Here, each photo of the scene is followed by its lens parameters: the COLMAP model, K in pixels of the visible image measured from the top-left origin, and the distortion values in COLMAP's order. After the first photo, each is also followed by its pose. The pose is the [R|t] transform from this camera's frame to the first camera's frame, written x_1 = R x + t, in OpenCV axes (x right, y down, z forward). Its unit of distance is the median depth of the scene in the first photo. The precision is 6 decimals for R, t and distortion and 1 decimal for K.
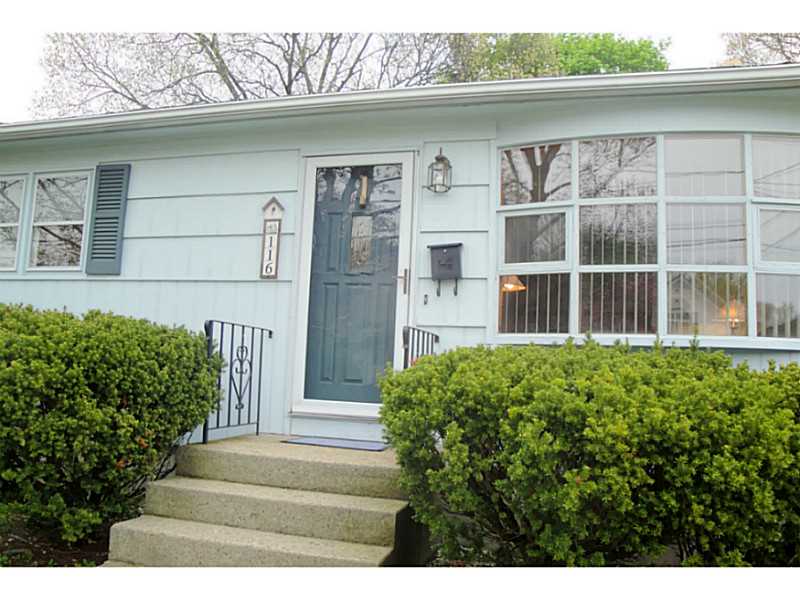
lens RADIAL K [[677.7, 0, 399.9], [0, 677.7, 300.6], [0, 0, 1]] dist [-0.129623, 0.098506]
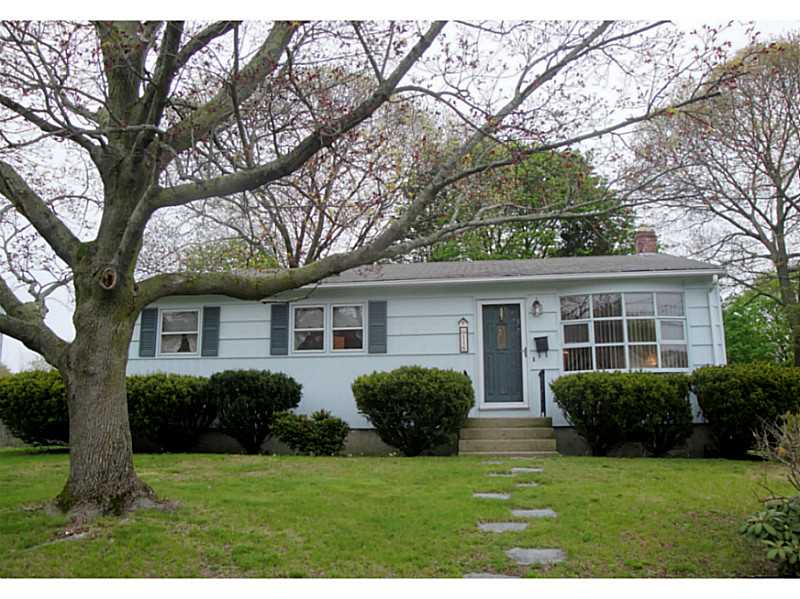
lens RADIAL K [[677.7, 0, 403.3], [0, 677.7, 297.8], [0, 0, 1]] dist [-0.129623, 0.098506]
pose [[0.993019, -0.020825, 0.116102, -0.727211], [0.031745, 0.995159, -0.093011, -0.011094], [-0.113603, 0.096047, 0.988873, -1.424154]]
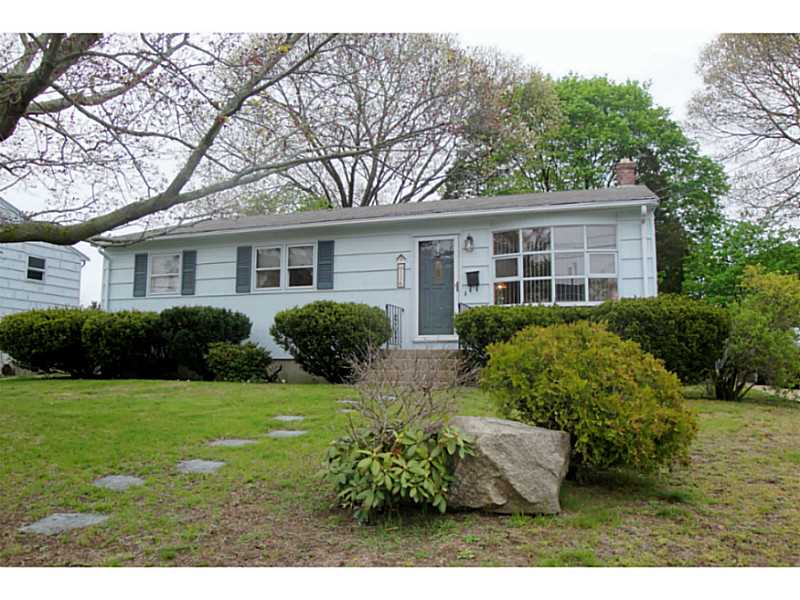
lens RADIAL K [[677.7, 0, 397.9], [0, 677.7, 298.6], [0, 0, 1]] dist [-0.129623, 0.098506]
pose [[0.997144, -0.042819, -0.062214, -0.058719], [0.042589, 0.999080, -0.005024, 0.019705], [0.062372, 0.002360, 0.998050, -1.579762]]
